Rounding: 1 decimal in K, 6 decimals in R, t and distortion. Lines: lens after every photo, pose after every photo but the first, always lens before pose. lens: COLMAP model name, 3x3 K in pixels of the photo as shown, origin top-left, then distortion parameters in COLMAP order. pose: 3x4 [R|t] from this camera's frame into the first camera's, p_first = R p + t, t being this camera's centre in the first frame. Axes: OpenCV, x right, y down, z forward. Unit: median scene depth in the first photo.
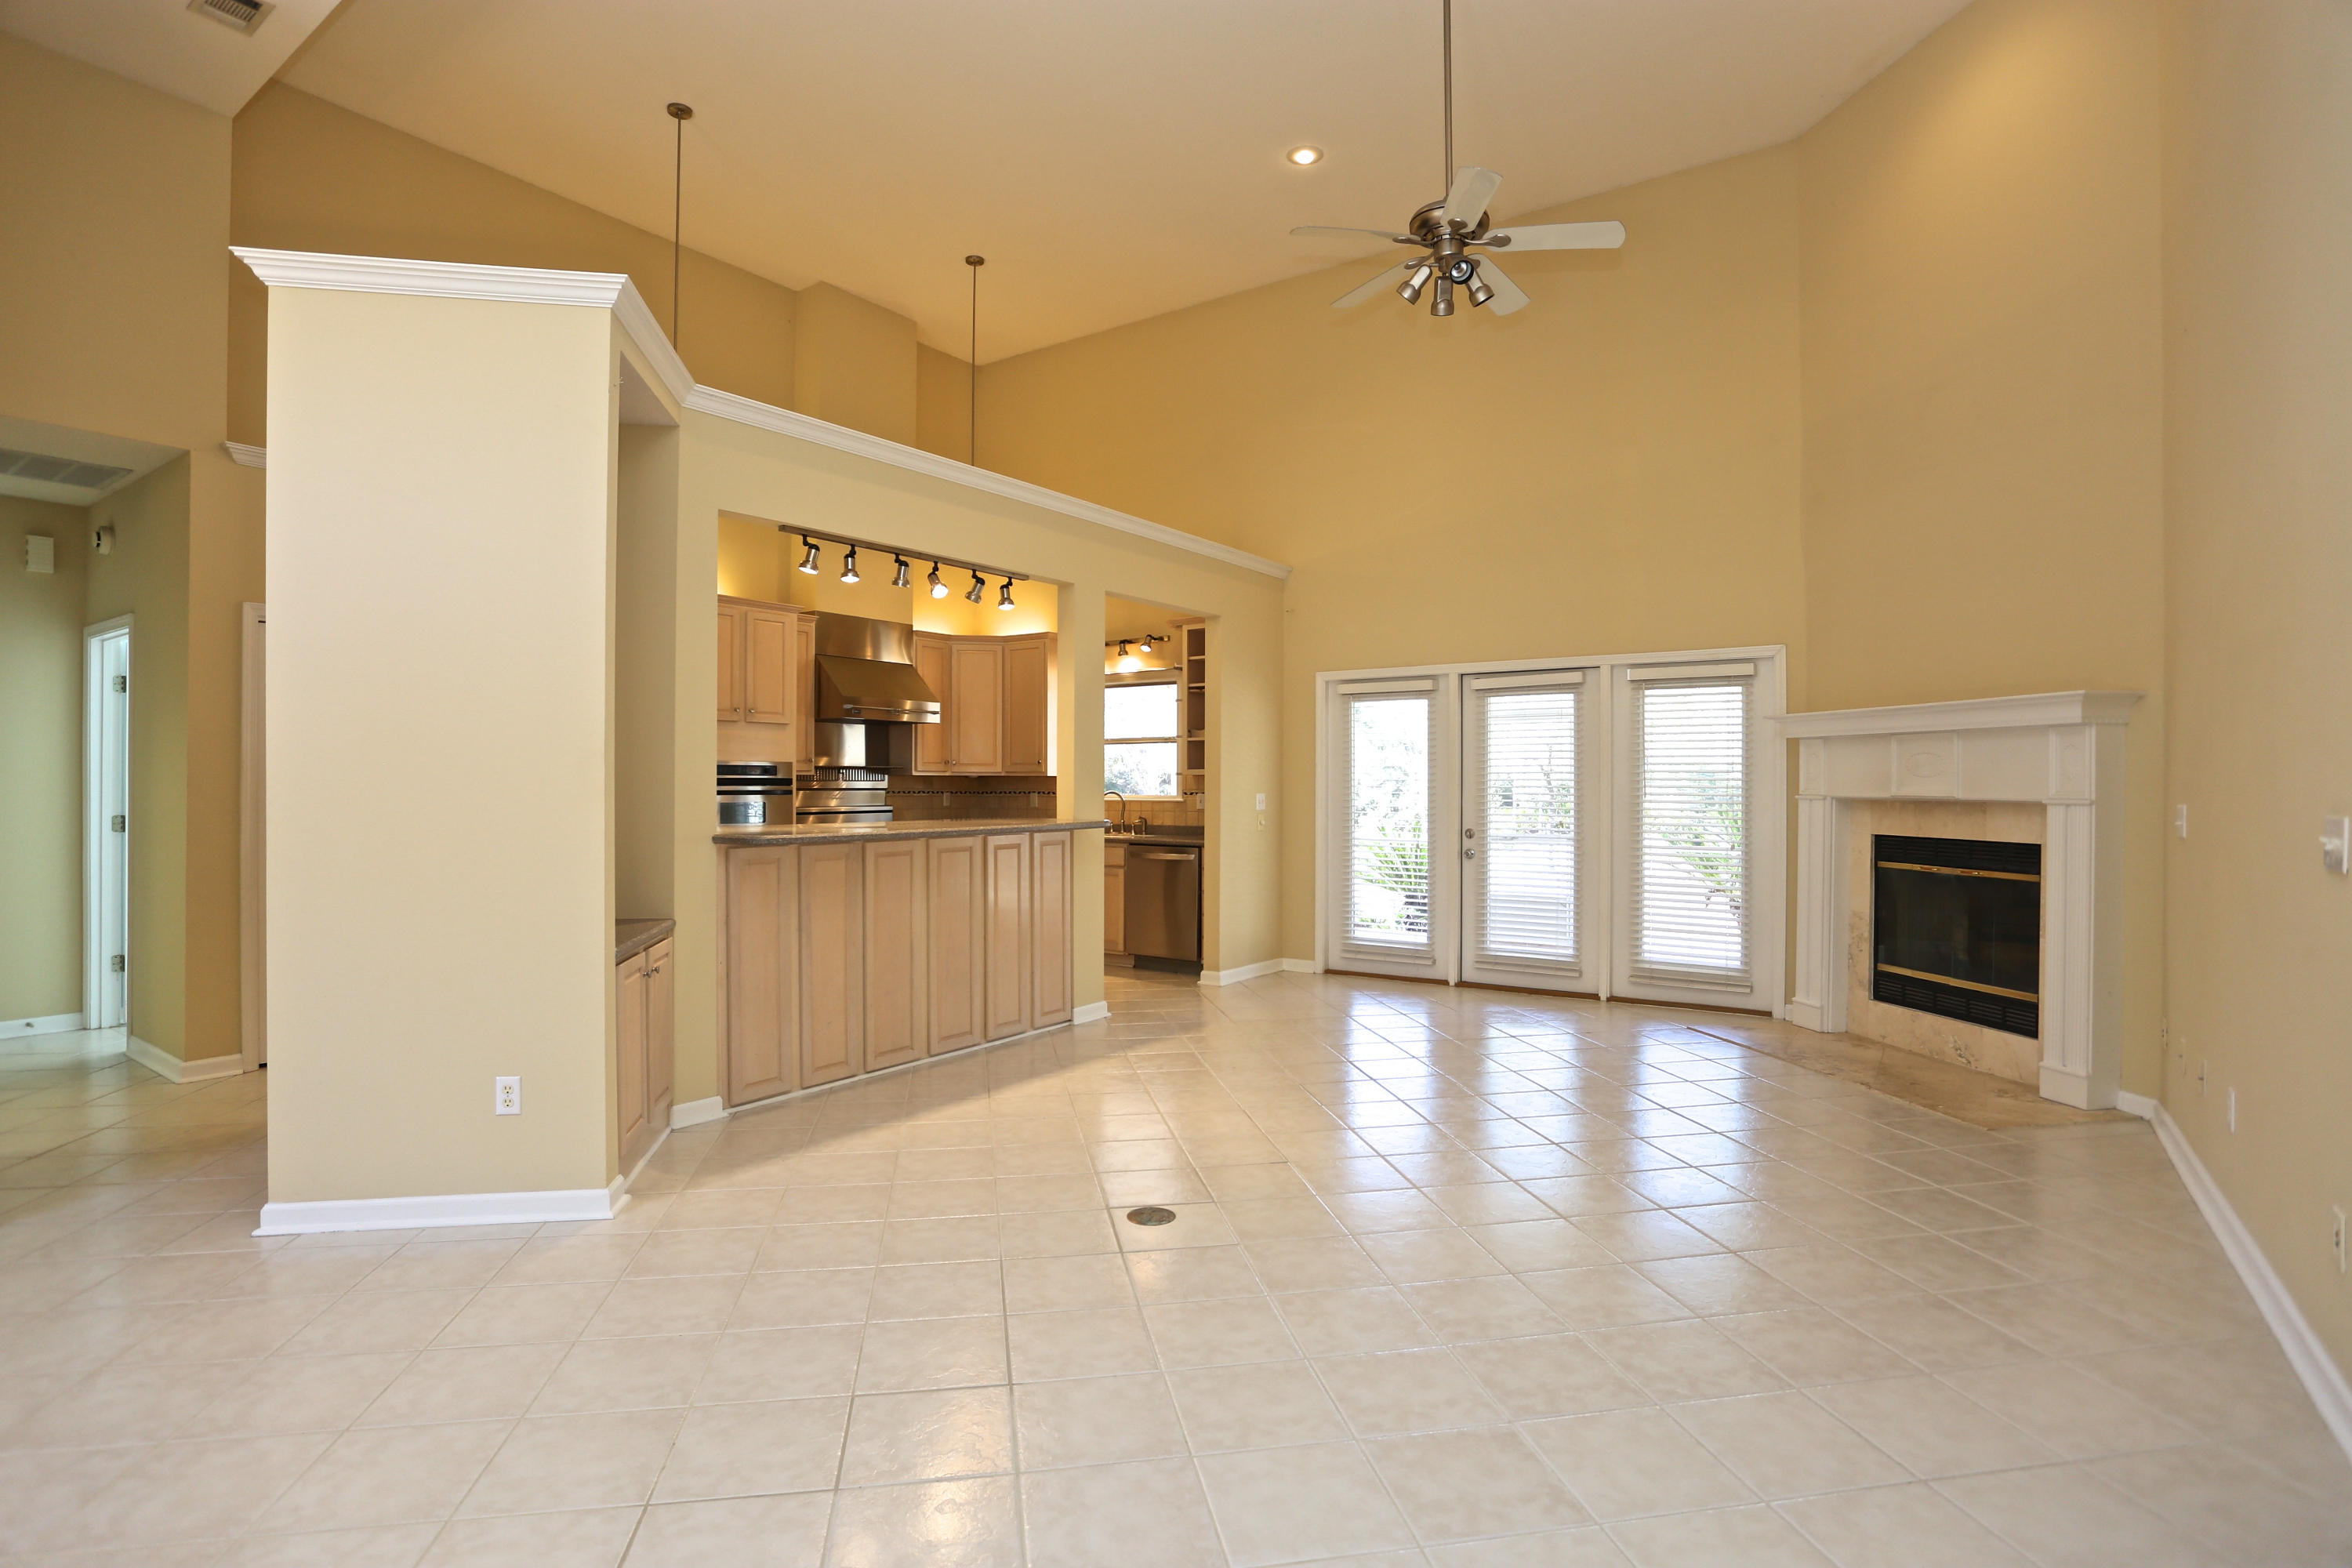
lens RADIAL K [[1147.3, 0, 1159.0], [0, 1147.3, 784.2], [0, 0, 1]] dist [-0.059742, 0.017864]
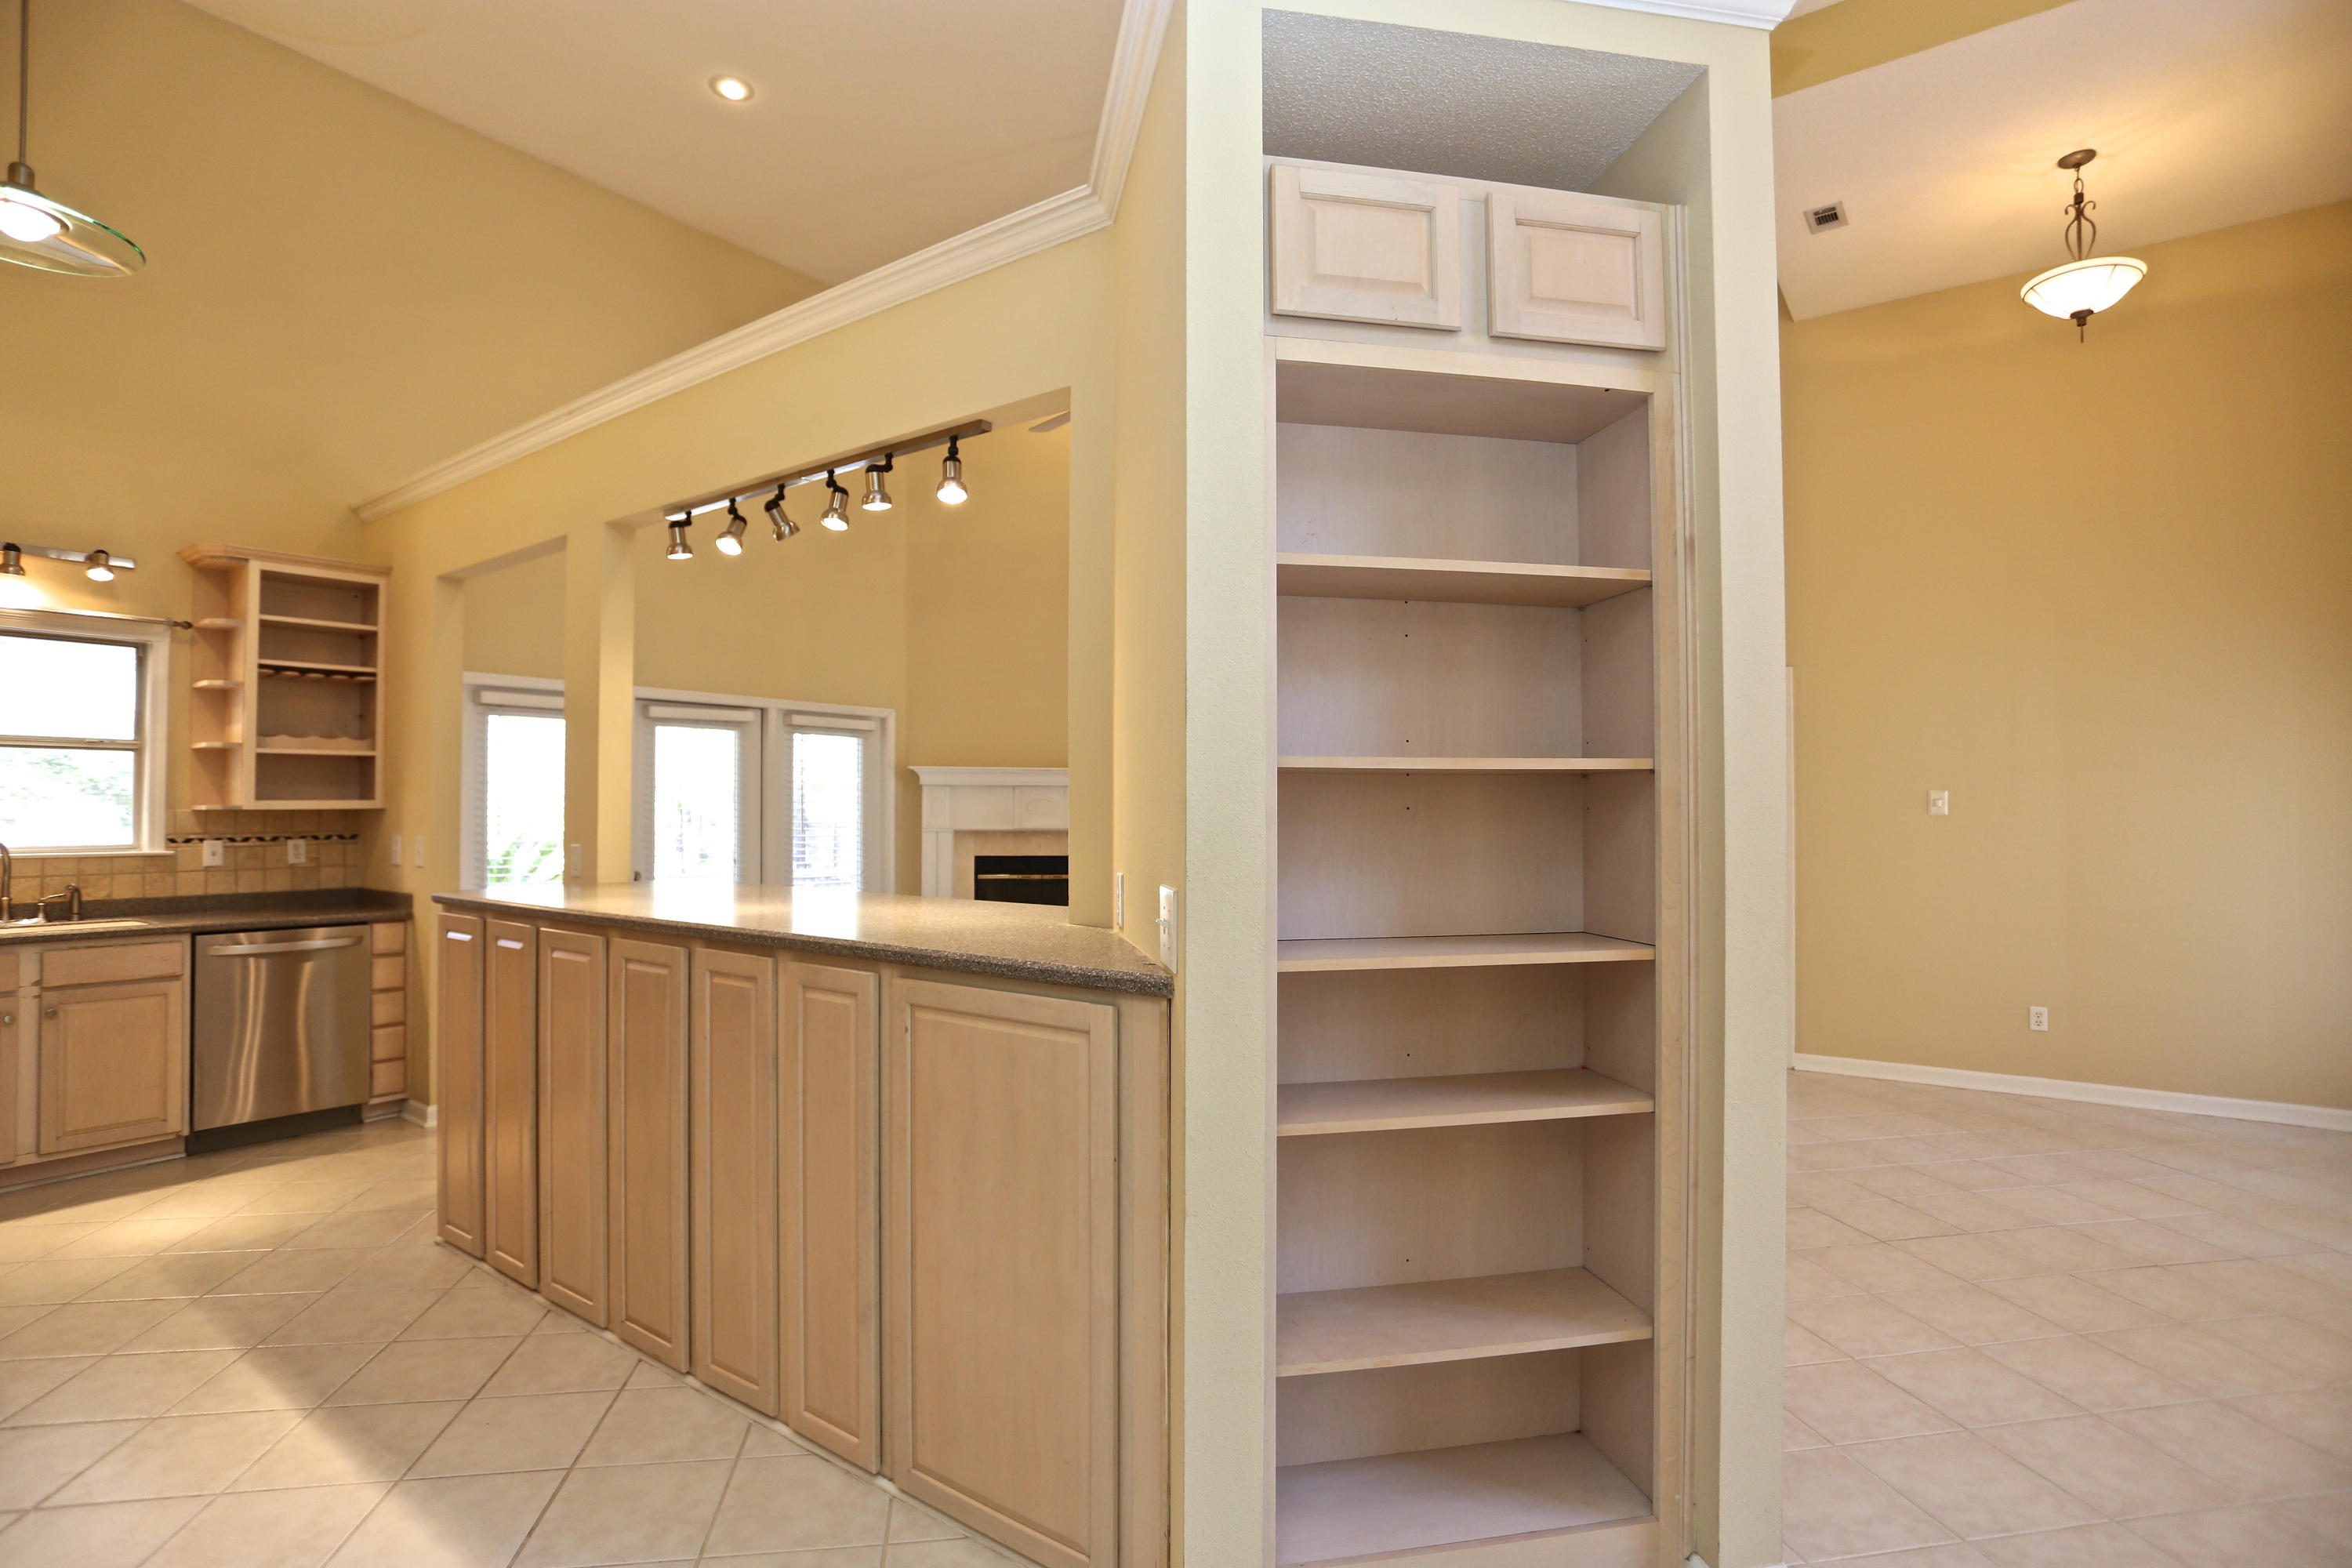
lens RADIAL K [[1147.3, 0, 1164.9], [0, 1147.3, 778.6], [0, 0, 1]] dist [-0.059742, 0.017864]
pose [[0.013877, 0.027844, 0.999516, -0.681837], [-0.000427, 0.999612, -0.027841, -0.009884], [-0.999904, -0.000040, 0.013883, 0.637918]]
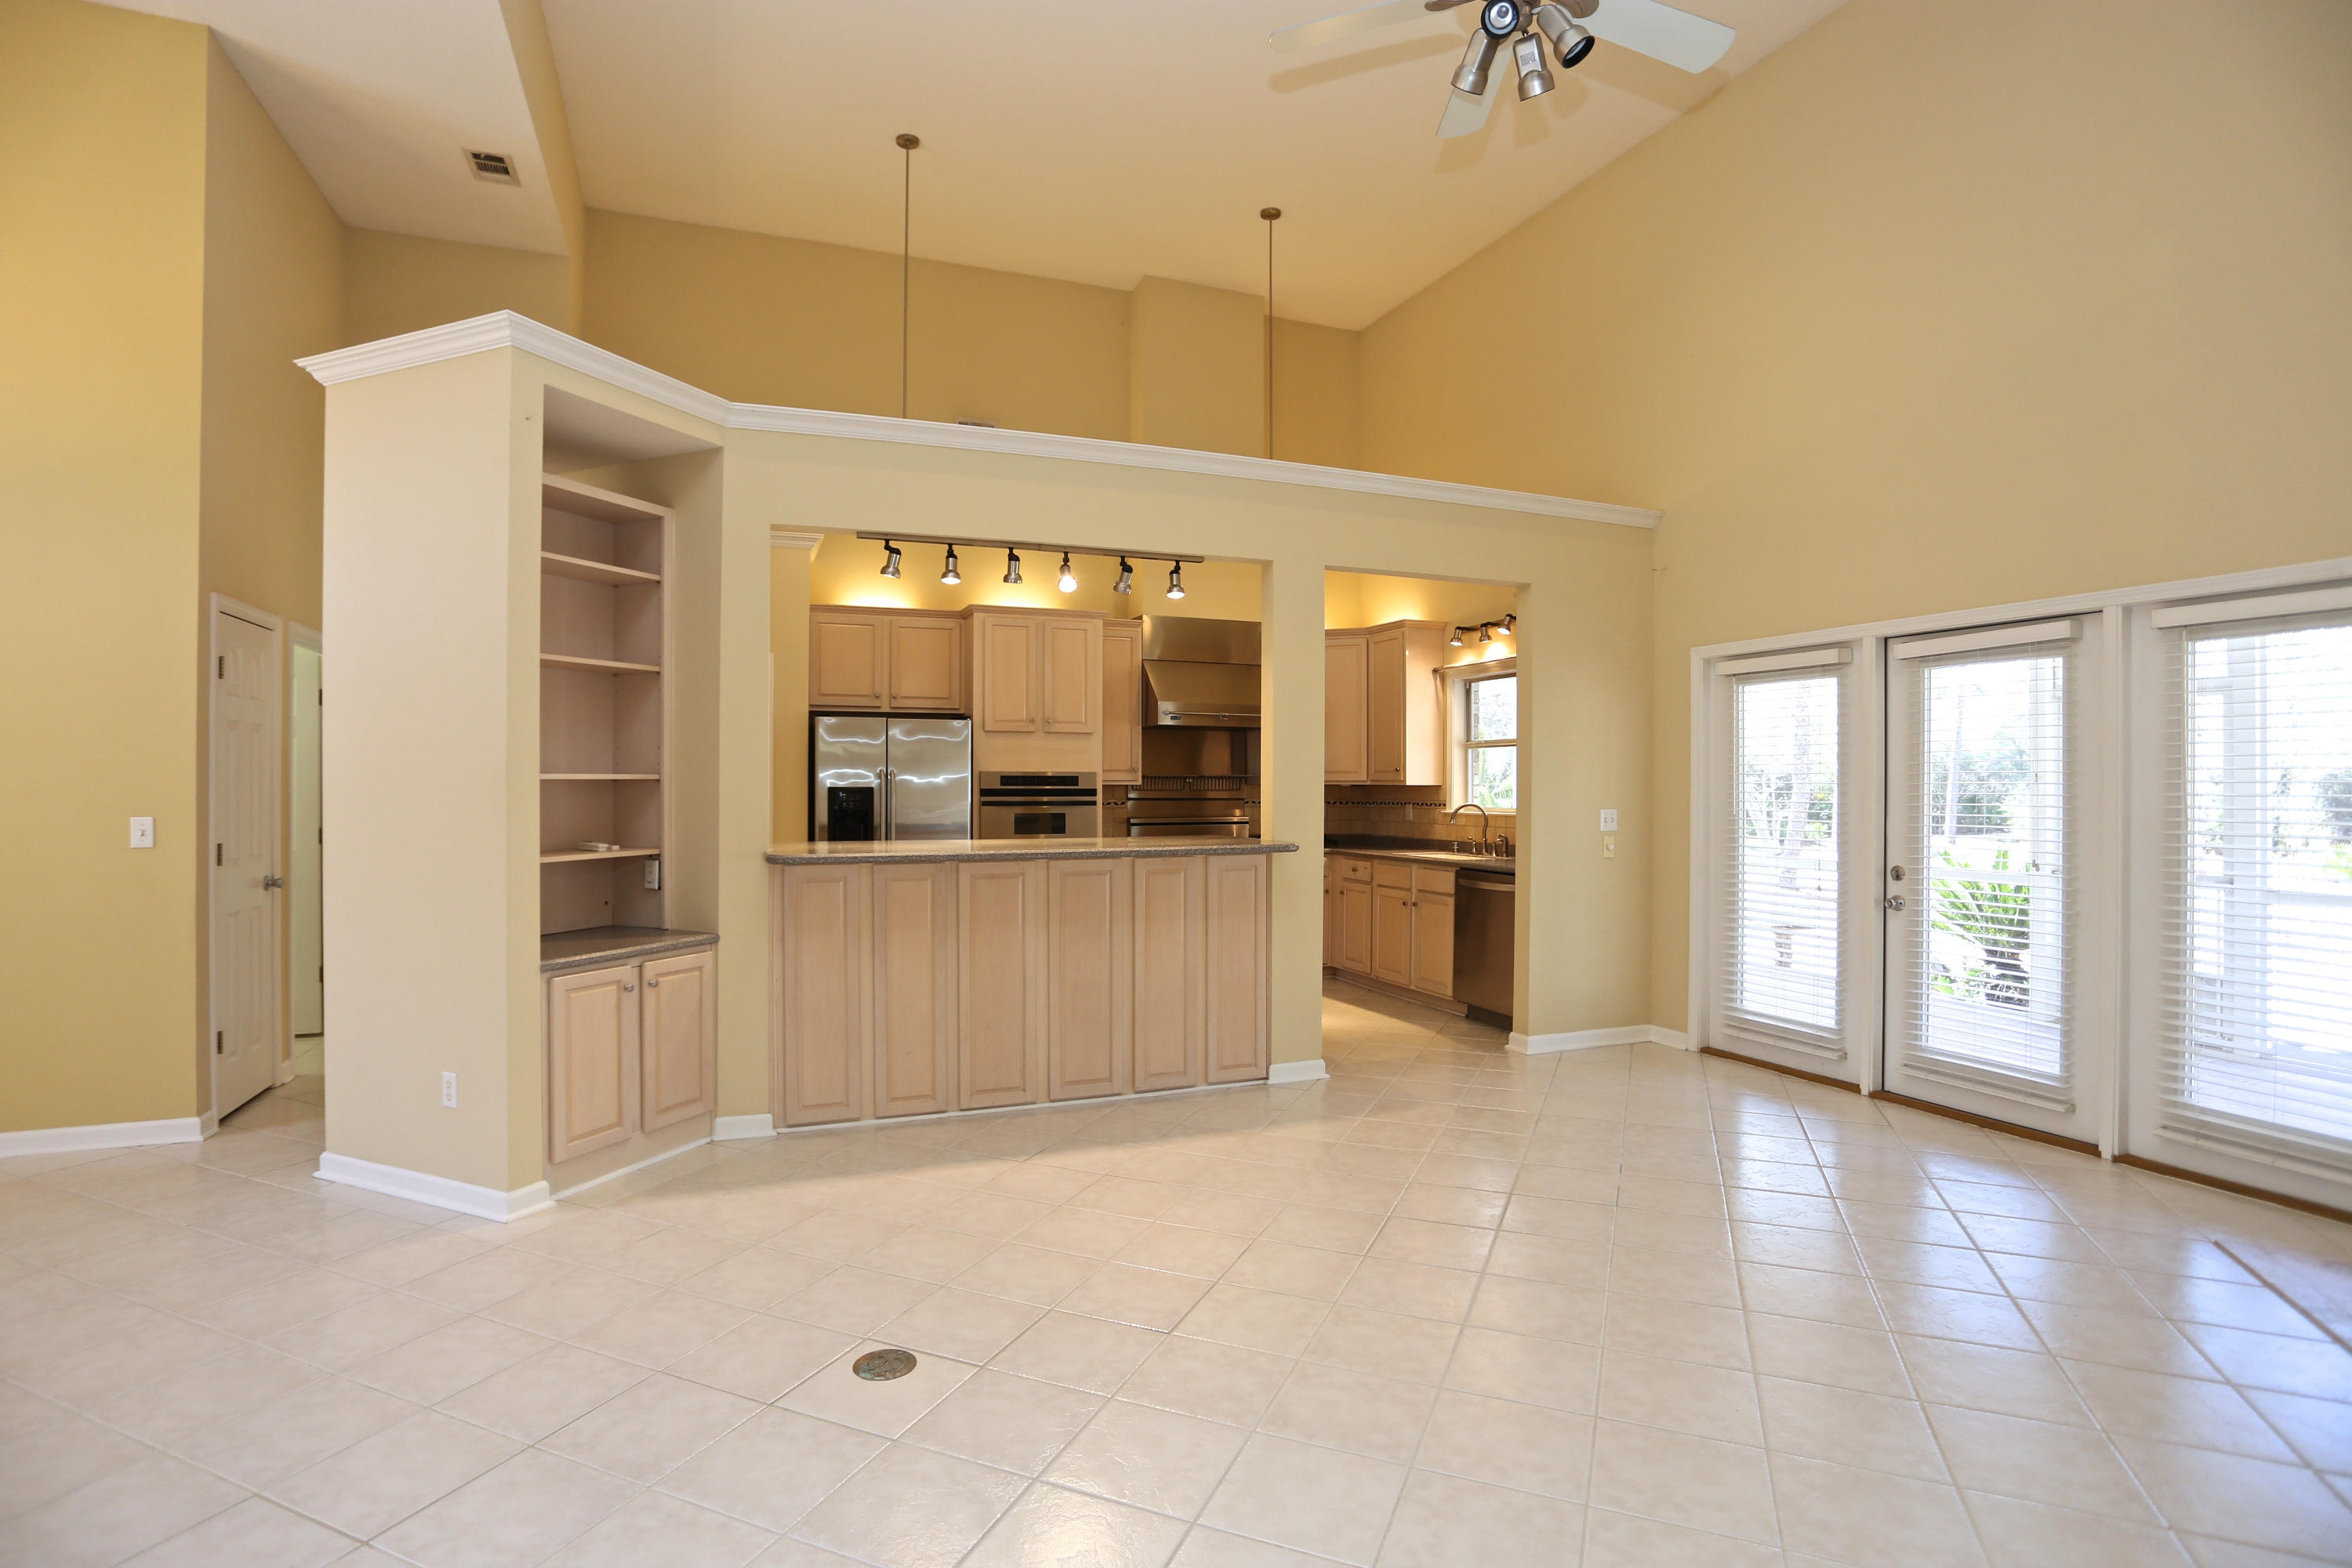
lens RADIAL K [[1147.3, 0, 1167.2], [0, 1147.3, 782.2], [0, 0, 1]] dist [-0.059742, 0.017864]
pose [[0.840427, -0.001074, -0.541924, 0.298405], [-0.000785, 0.999995, -0.003198, -0.008784], [0.541924, 0.003113, 0.840422, 0.235748]]
